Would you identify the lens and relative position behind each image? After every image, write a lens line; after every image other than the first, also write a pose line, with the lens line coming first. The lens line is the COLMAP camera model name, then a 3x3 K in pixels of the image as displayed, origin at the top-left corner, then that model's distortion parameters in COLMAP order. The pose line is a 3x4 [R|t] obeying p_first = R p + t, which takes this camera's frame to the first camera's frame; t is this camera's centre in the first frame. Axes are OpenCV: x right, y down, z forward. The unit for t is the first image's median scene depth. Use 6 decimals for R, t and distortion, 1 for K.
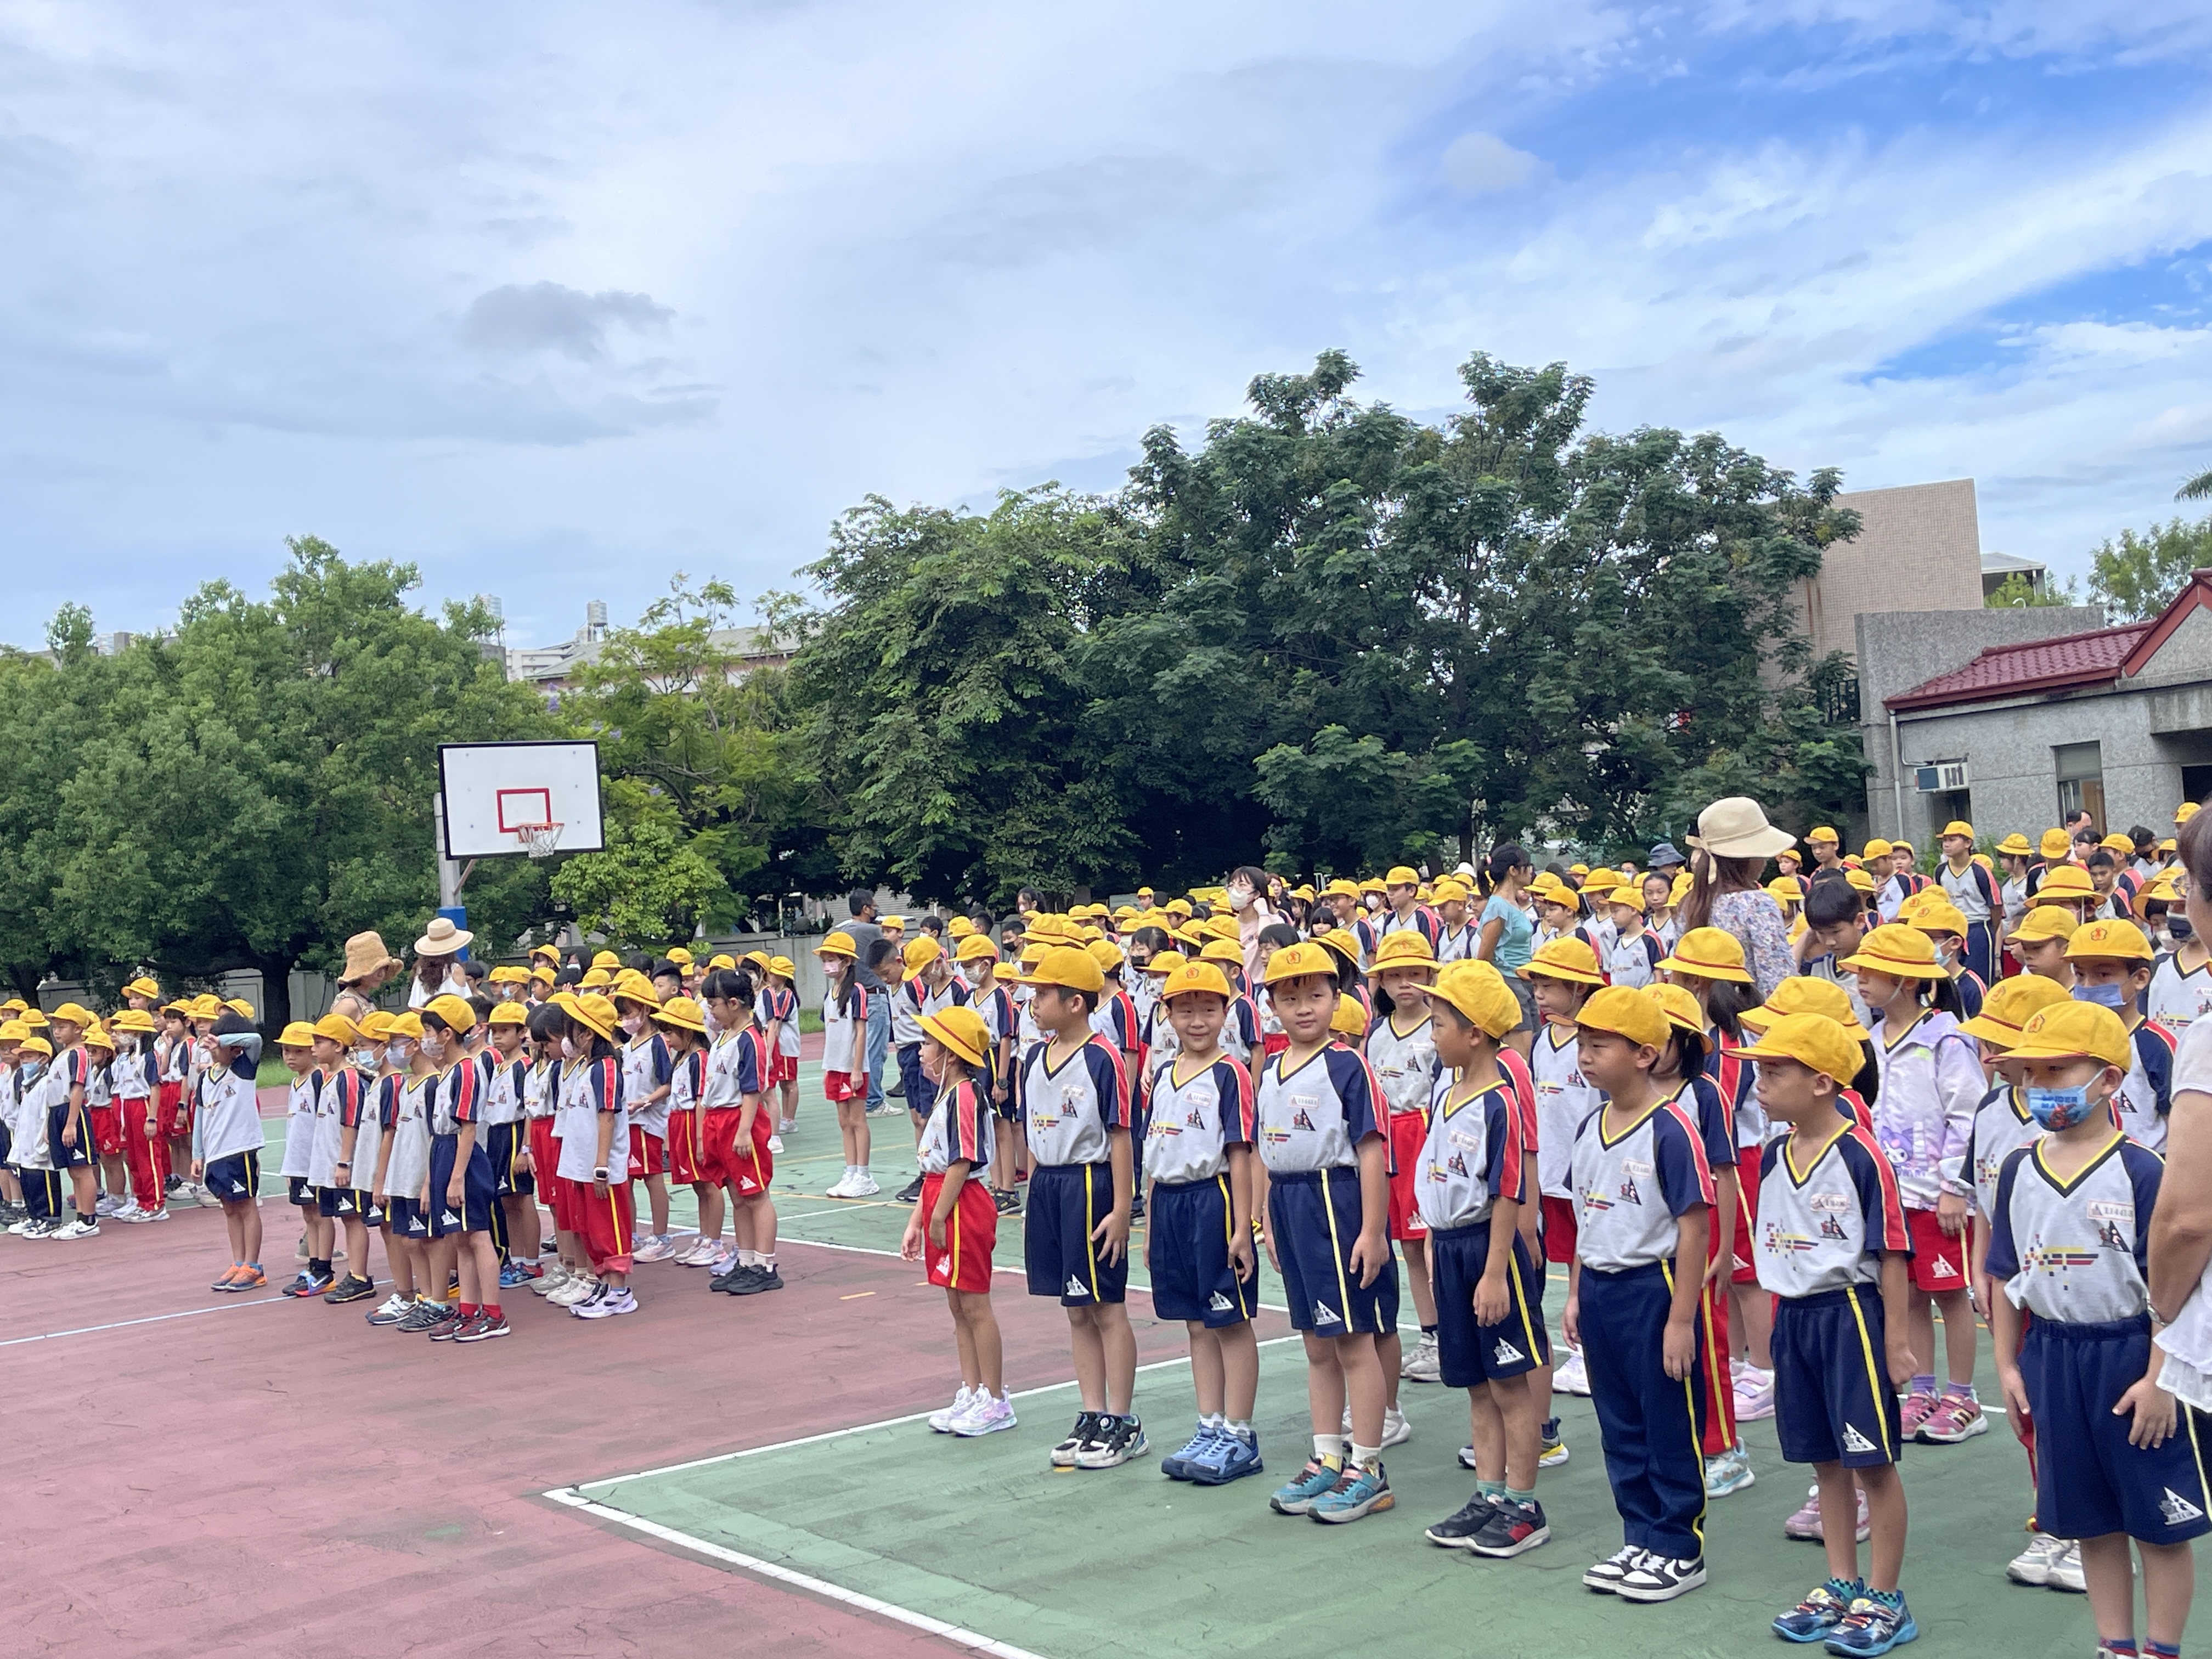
lens RADIAL K [[2495.7, 0, 1106.0], [0, 2495.7, 829.5], [0, 0, 1]] dist [0.168851, -0.822008]
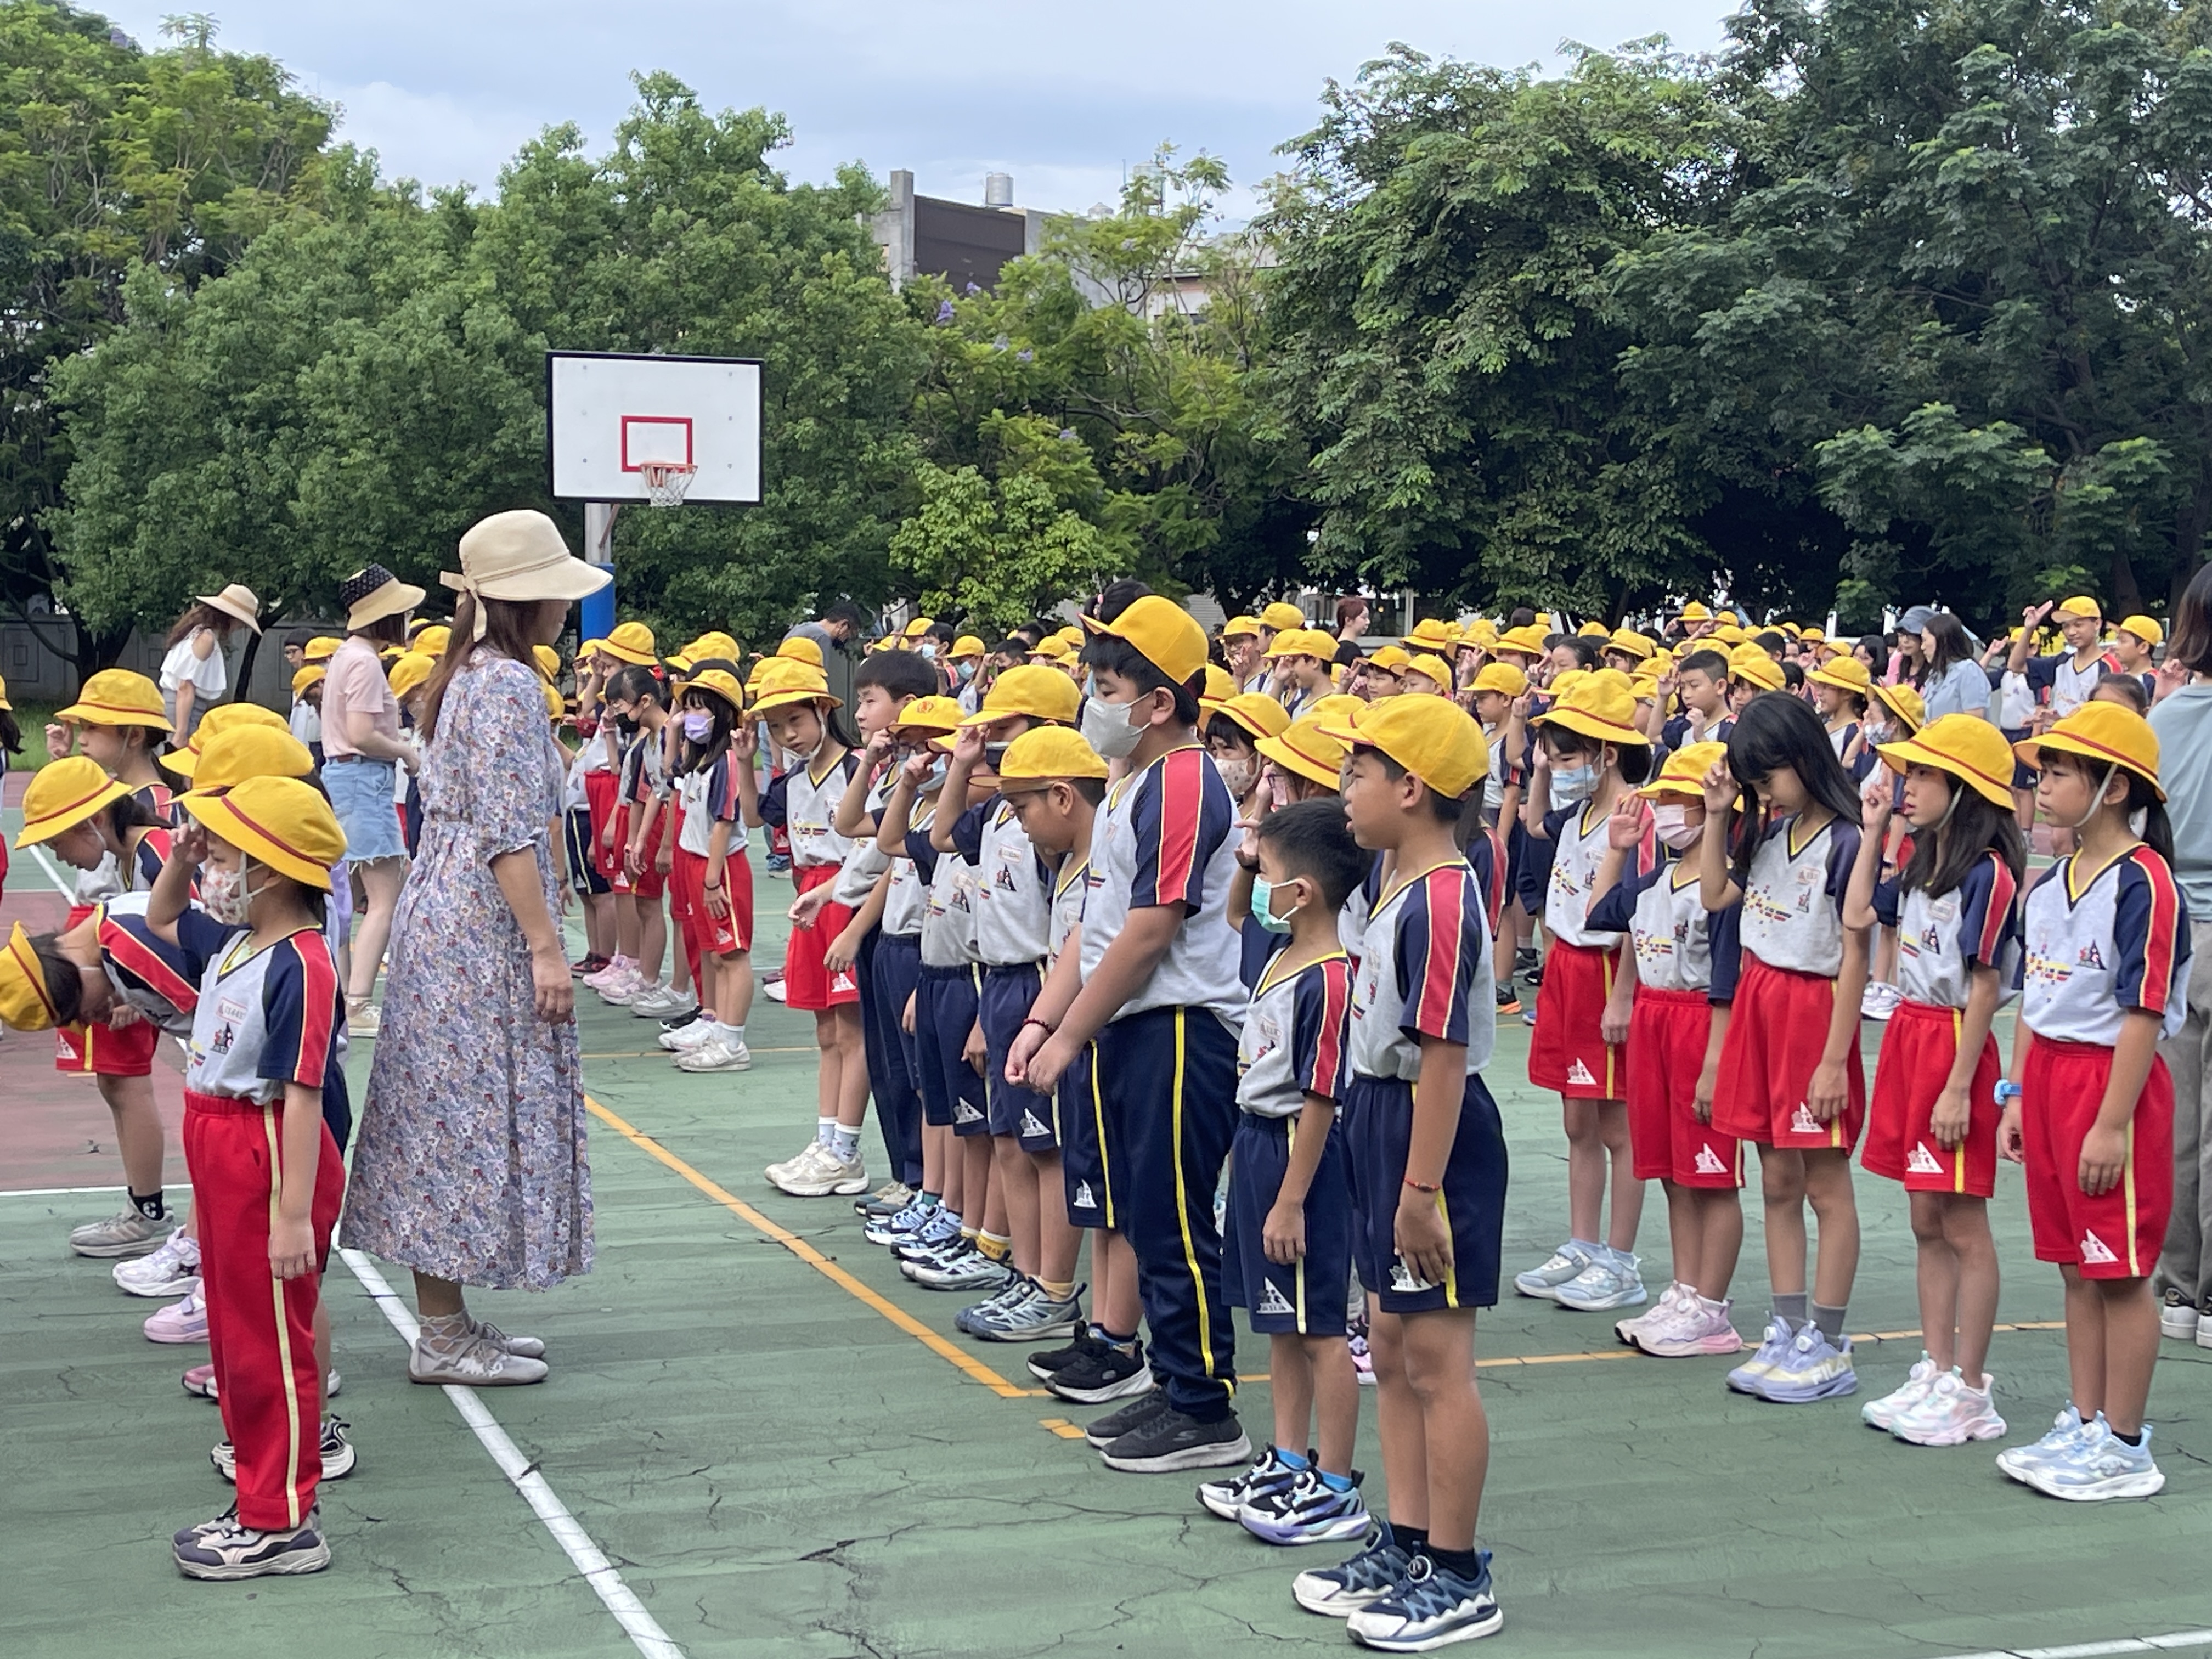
lens RADIAL K [[3369.6, 0, 1106.0], [0, 3369.6, 829.5], [0, 0, 1]] dist [0.178909, -0.645486]
pose [[0.958803, 0.100029, -0.265878, 0.124655], [-0.073914, 0.991562, 0.106499, -0.007478], [0.274287, -0.082460, 0.958106, 0.017901]]
